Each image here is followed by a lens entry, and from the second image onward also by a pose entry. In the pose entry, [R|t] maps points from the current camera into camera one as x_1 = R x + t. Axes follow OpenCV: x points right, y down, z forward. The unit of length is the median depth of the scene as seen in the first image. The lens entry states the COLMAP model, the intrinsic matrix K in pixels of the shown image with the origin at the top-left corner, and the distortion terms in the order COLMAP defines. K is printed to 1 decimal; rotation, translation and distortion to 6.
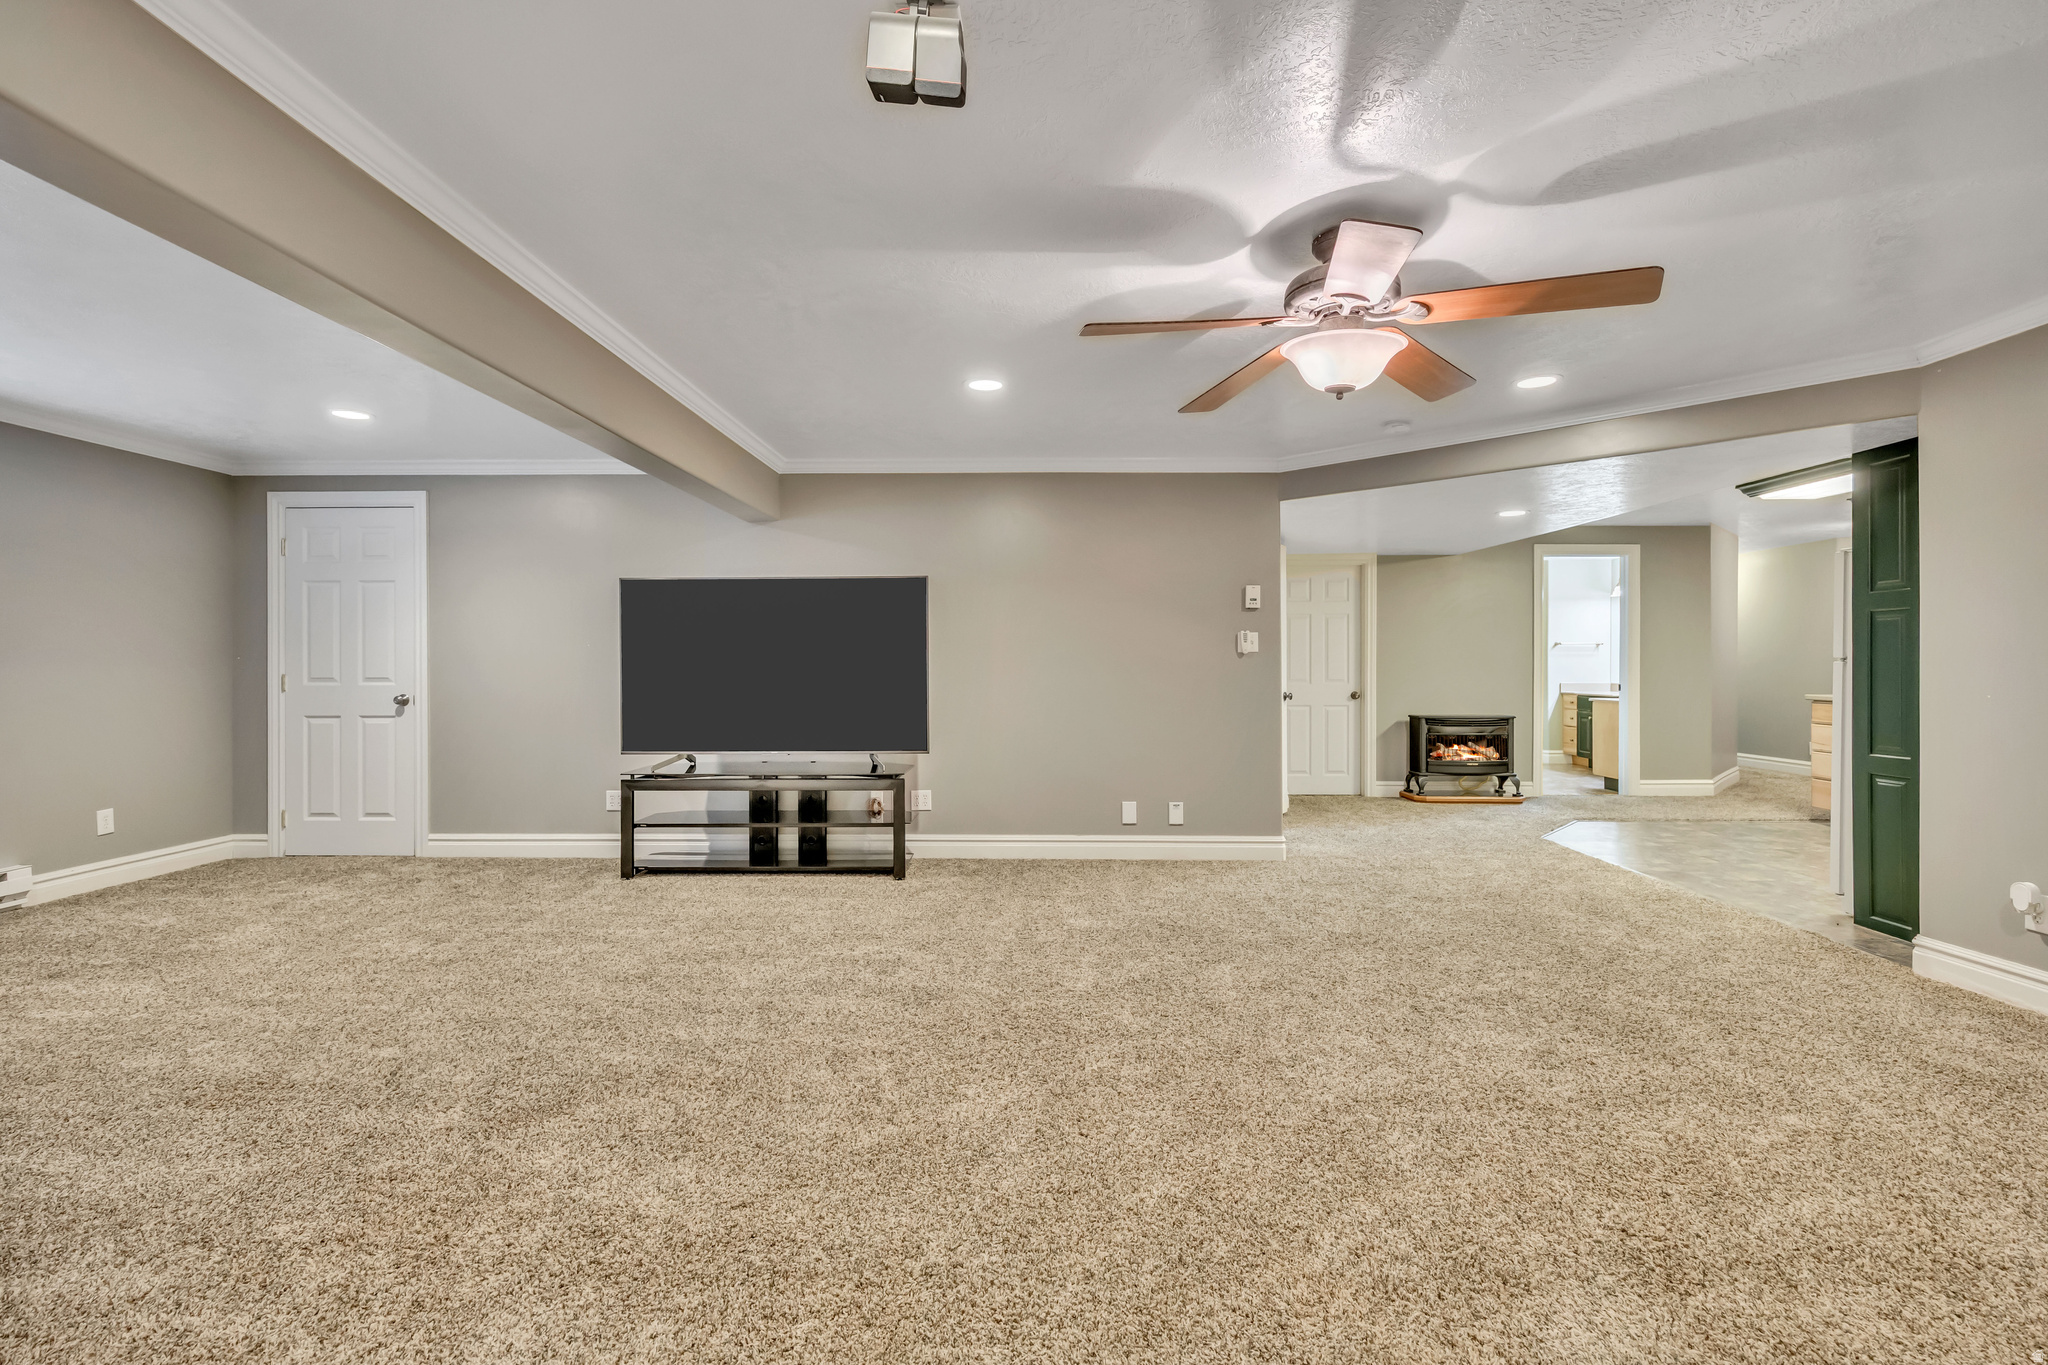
lens RADIAL K [[895.1, 0, 1023.2], [0, 895.1, 672.1], [0, 0, 1]] dist [-0.003690, -0.000085]
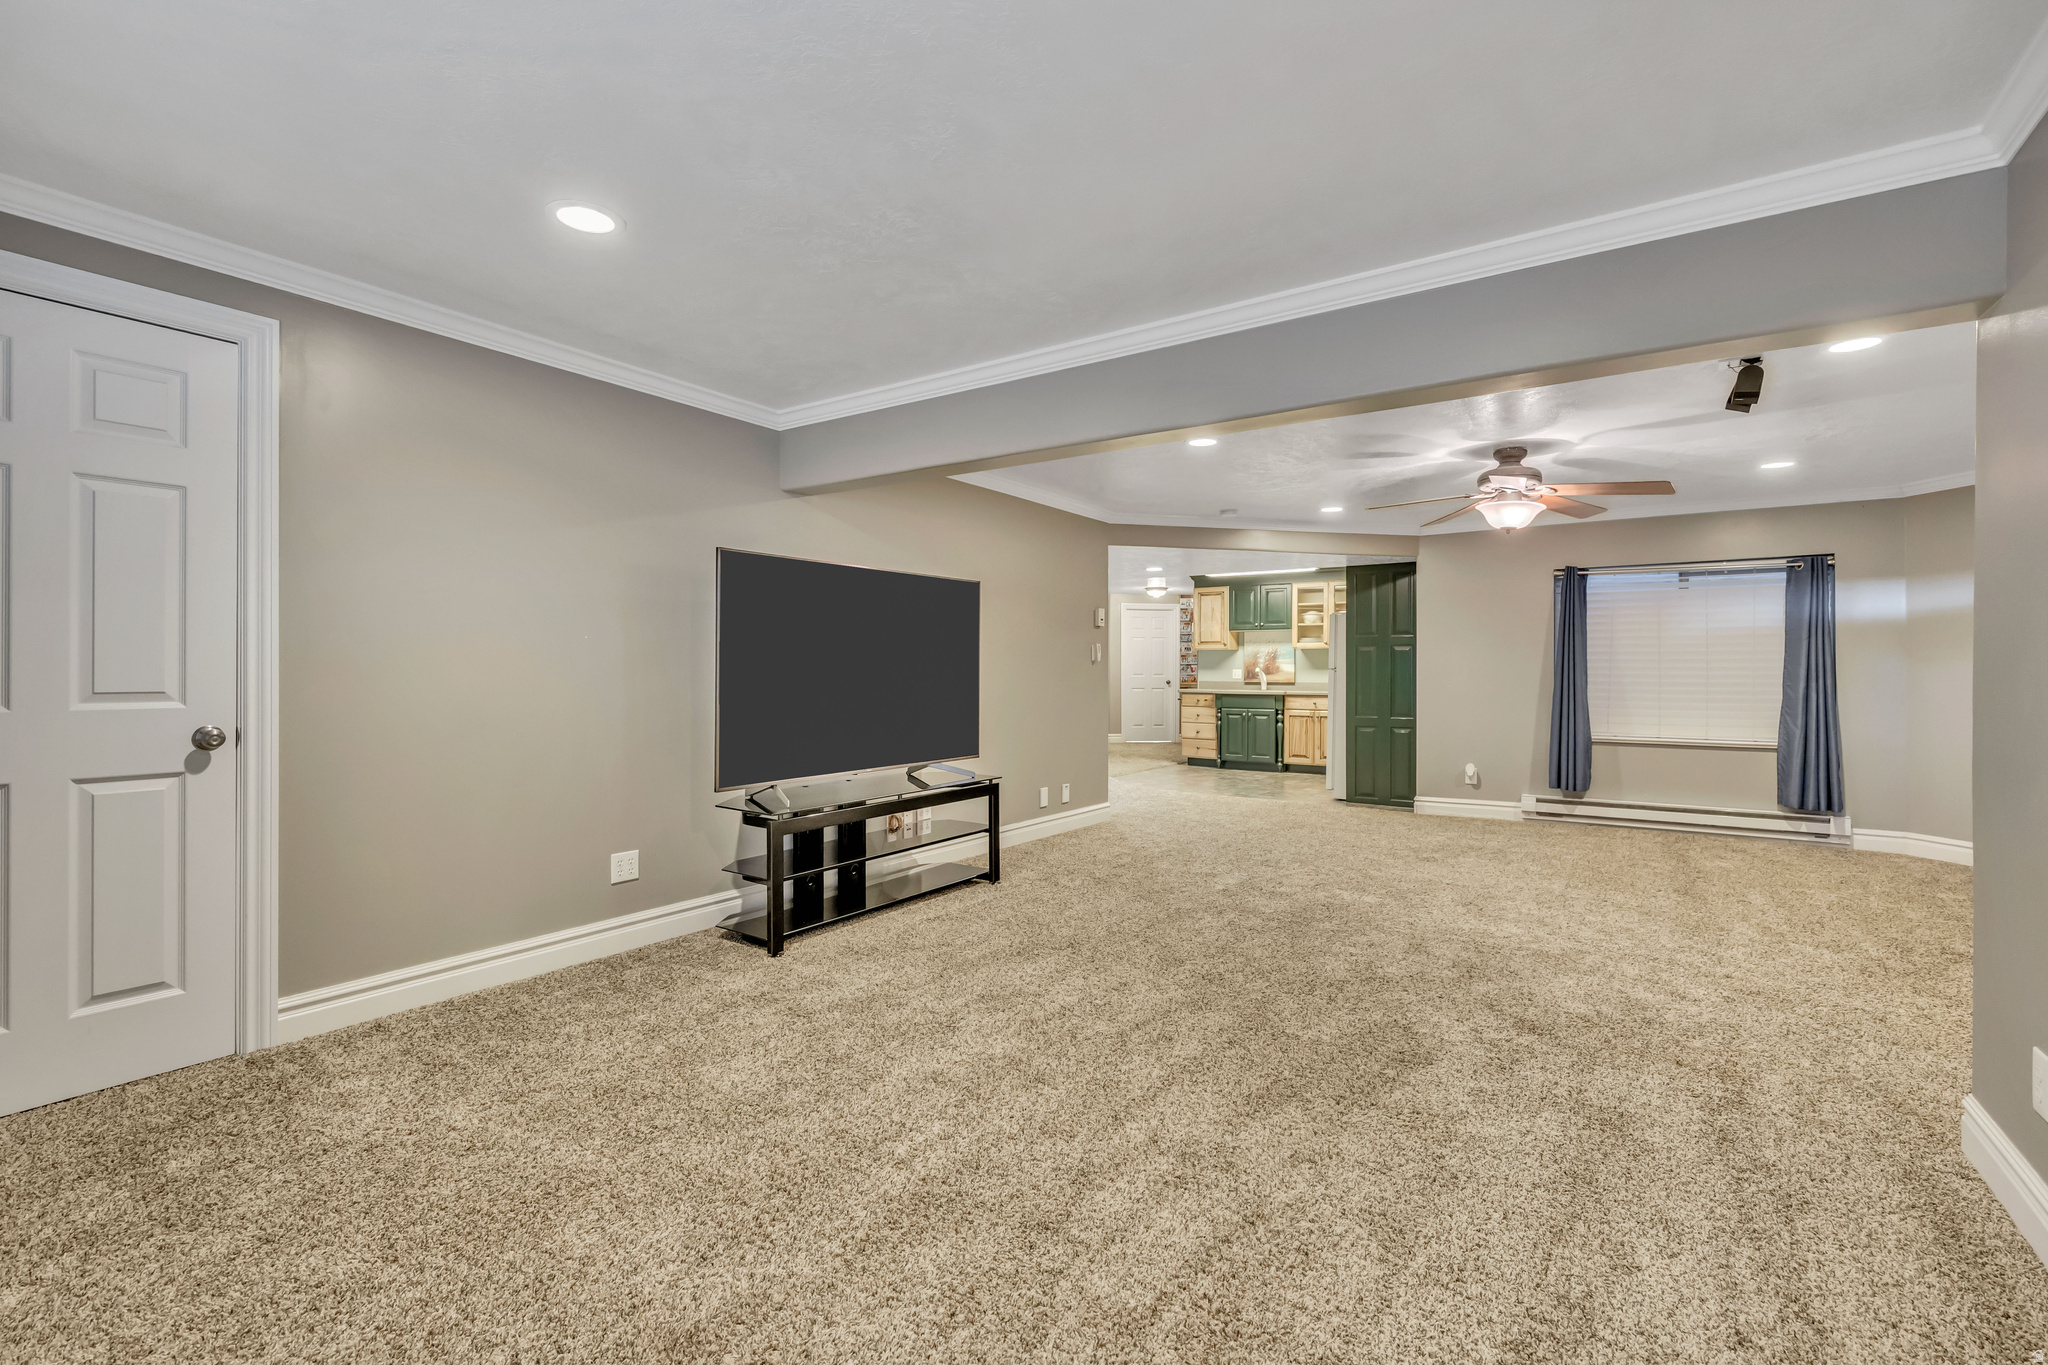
lens RADIAL K [[895.1, 0, 1023.0], [0, 895.1, 676.9], [0, 0, 1]] dist [-0.003690, -0.000085]
pose [[0.553258, -0.001618, 0.833009, -0.850022], [0.001520, 0.999998, 0.000933, -0.000583], [-0.833009, 0.000750, 0.553259, 0.372298]]
